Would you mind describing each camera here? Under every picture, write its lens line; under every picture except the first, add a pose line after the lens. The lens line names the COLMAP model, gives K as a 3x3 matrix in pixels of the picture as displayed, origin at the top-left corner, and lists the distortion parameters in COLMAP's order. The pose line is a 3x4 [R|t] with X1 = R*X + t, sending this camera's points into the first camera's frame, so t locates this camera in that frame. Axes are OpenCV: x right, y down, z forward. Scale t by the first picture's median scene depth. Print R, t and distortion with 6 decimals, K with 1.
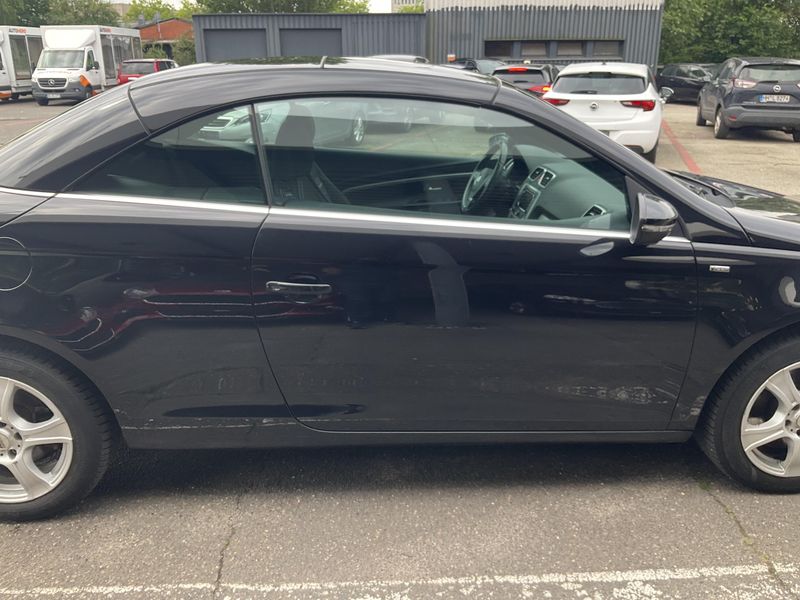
lens RADIAL K [[674.3, 0, 390.5], [0, 674.3, 299.3], [0, 0, 1]] dist [0.000762, -0.028047]
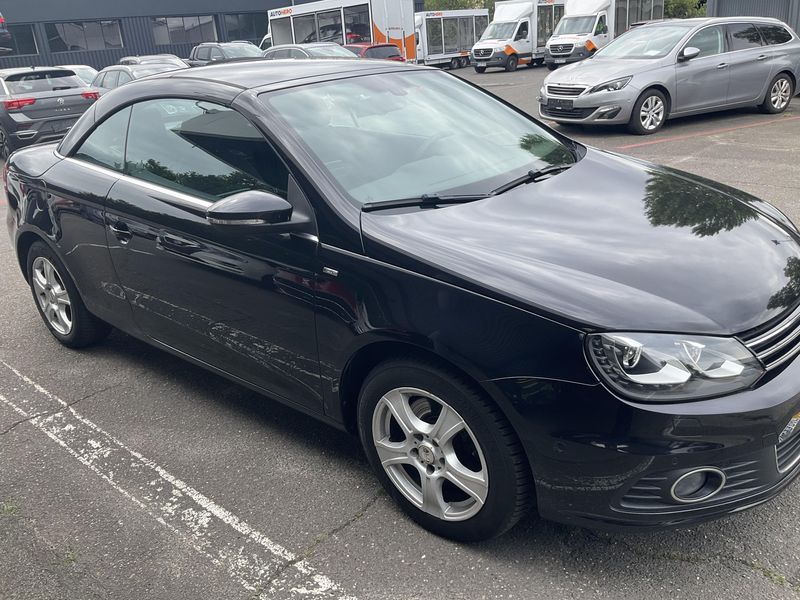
lens RADIAL K [[671.4, 0, 389.7], [0, 671.4, 300.0], [0, 0, 1]] dist [-0.009807, -0.011366]
pose [[0.713870, 0.201288, -0.670726, 0.298465], [-0.161482, 0.979303, 0.122024, -0.032443], [0.681405, 0.021201, 0.731599, 0.078927]]
